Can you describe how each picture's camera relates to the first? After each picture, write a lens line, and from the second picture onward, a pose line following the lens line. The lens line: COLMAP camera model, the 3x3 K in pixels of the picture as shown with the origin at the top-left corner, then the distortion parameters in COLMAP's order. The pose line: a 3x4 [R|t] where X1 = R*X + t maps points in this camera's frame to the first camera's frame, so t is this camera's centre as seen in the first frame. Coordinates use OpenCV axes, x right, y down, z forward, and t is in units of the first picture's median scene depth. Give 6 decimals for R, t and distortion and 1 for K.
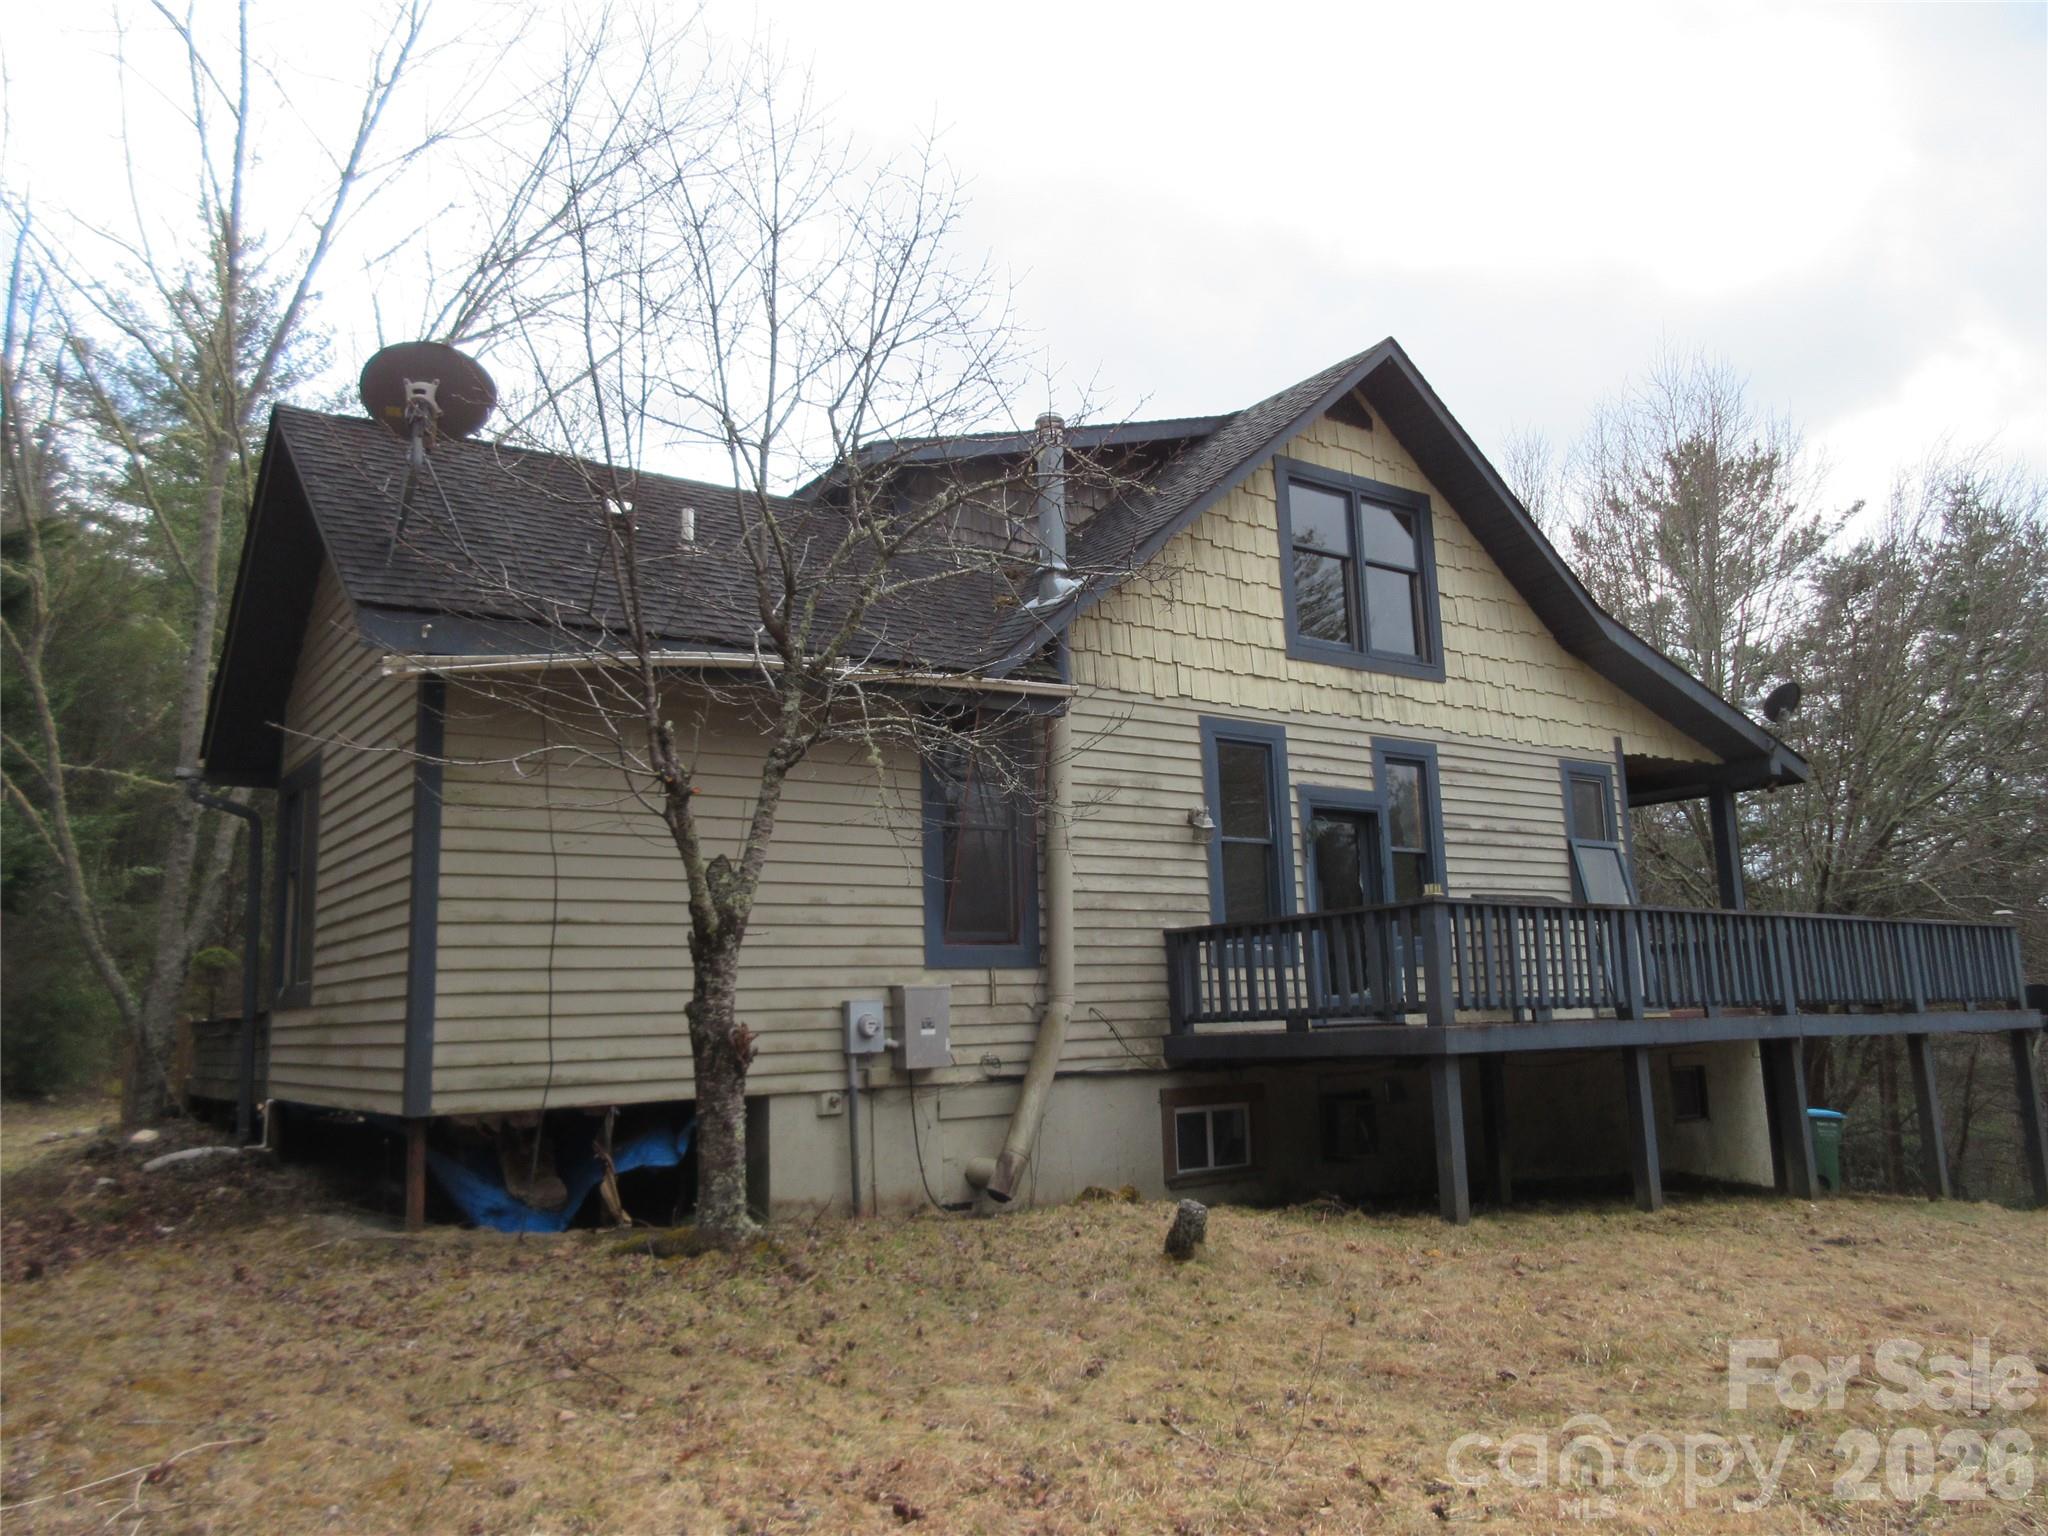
lens RADIAL K [[1537.3, 0, 1020.8], [0, 1537.3, 764.6], [0, 0, 1]] dist [0.026601, -0.021982]
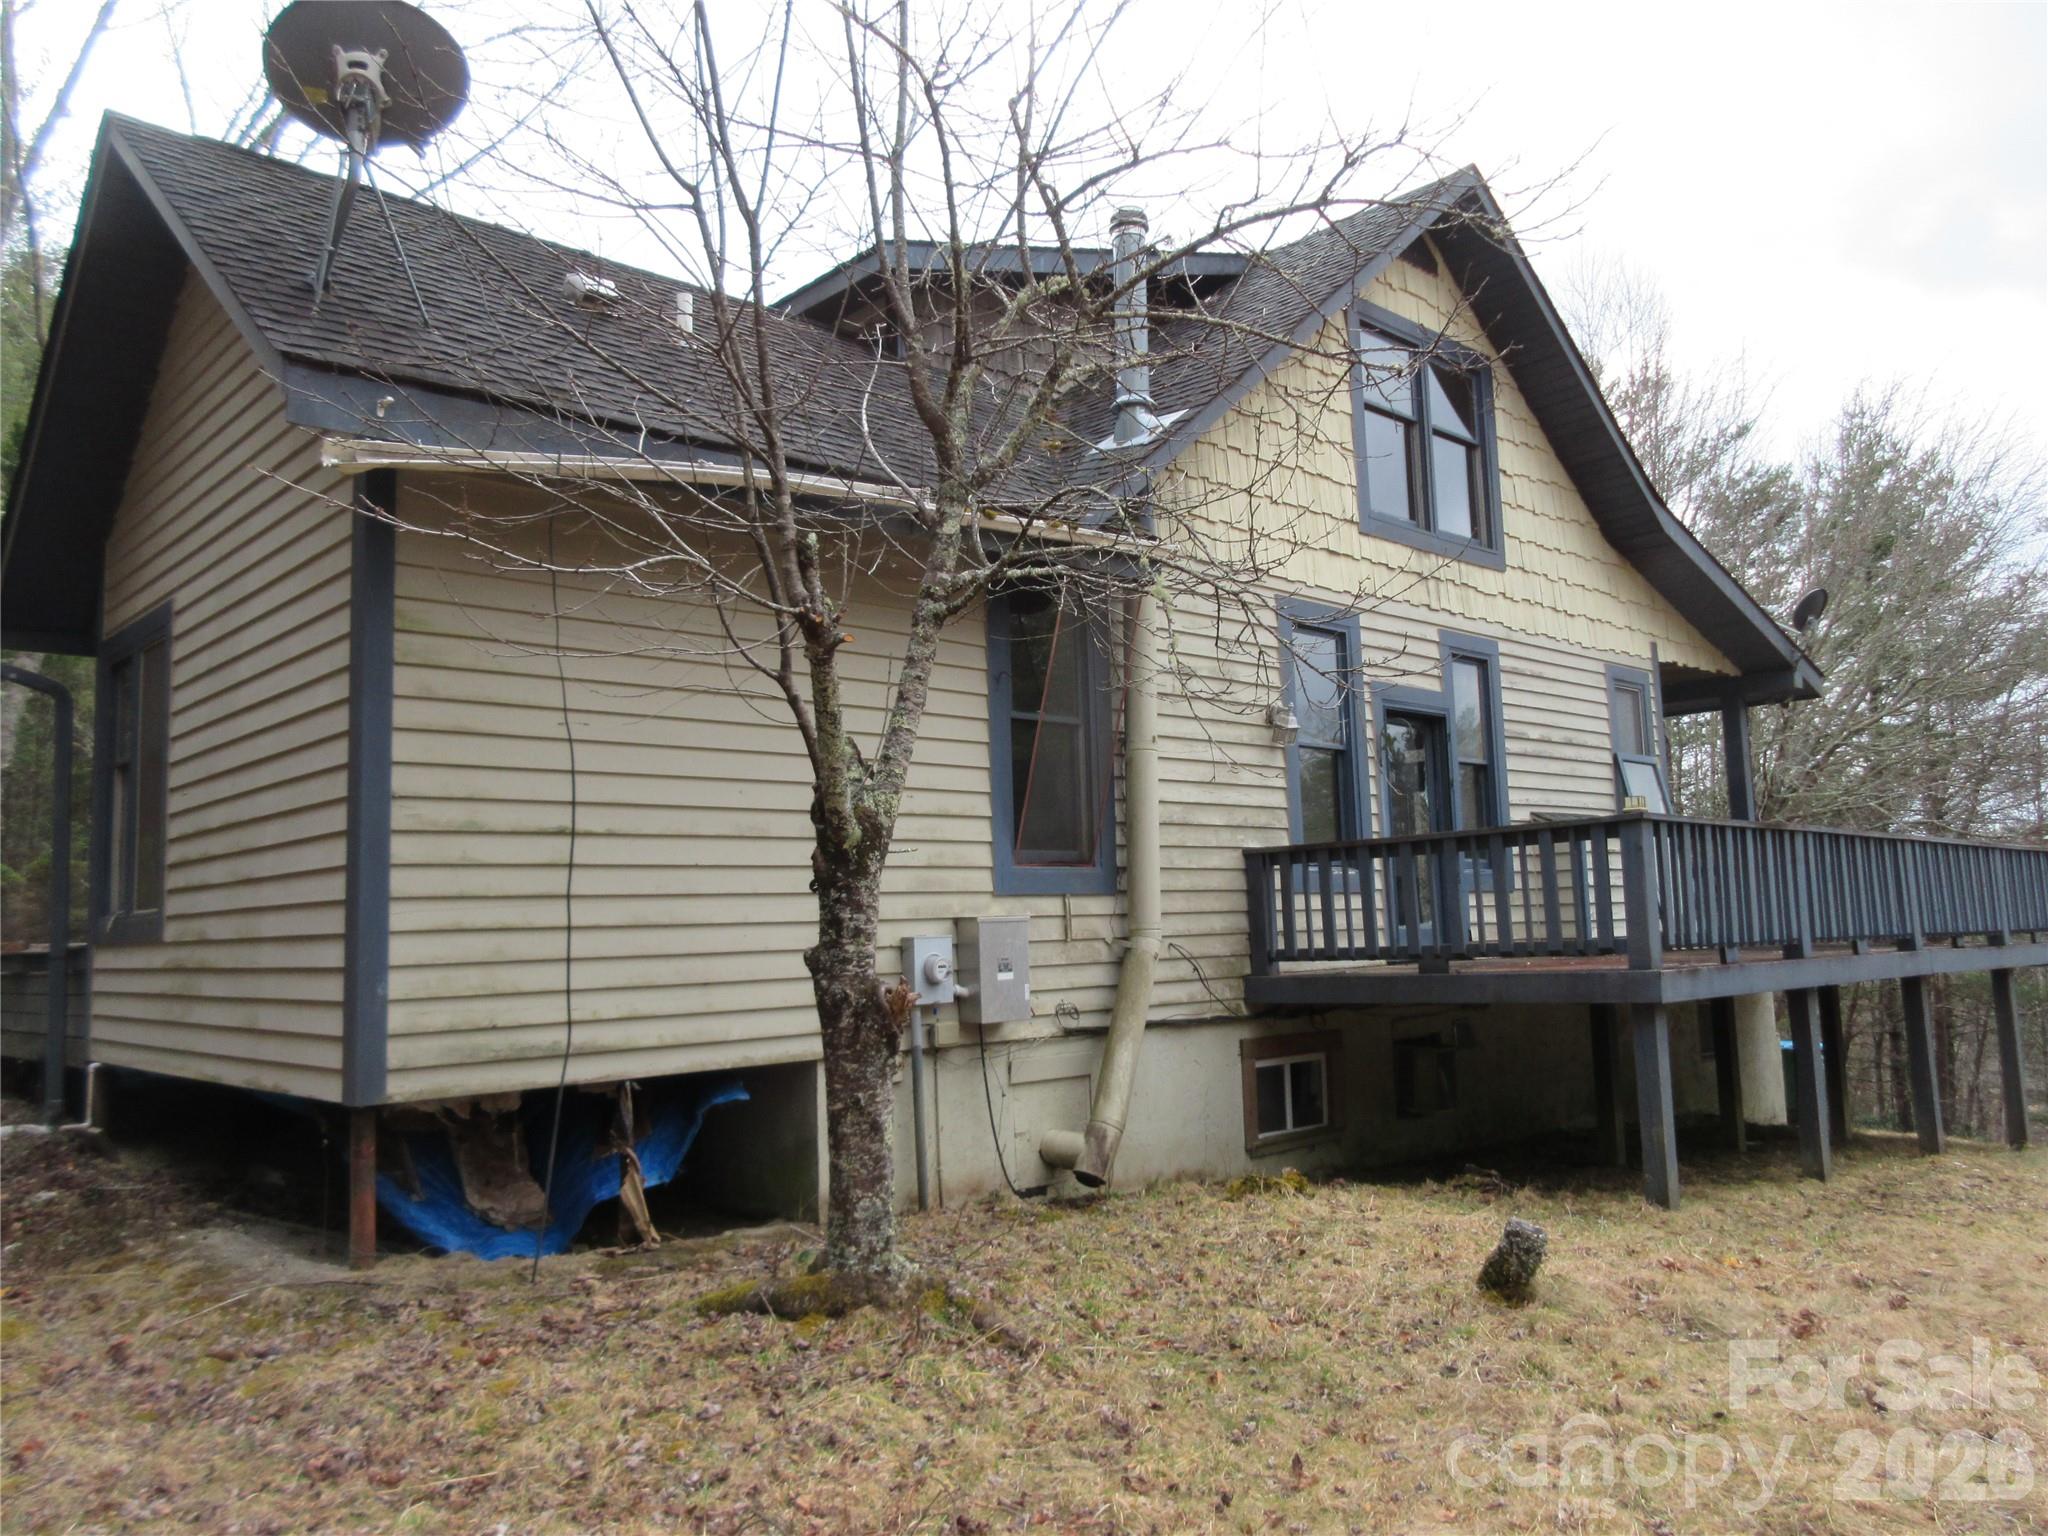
lens RADIAL K [[1537.3, 0, 1025.9], [0, 1537.3, 761.4], [0, 0, 1]] dist [0.026601, -0.021982]
pose [[0.990878, 0.015055, 0.133918, -0.146815], [-0.021711, 0.998593, 0.048381, 0.023870], [-0.133001, -0.050848, 0.989811, 0.209724]]
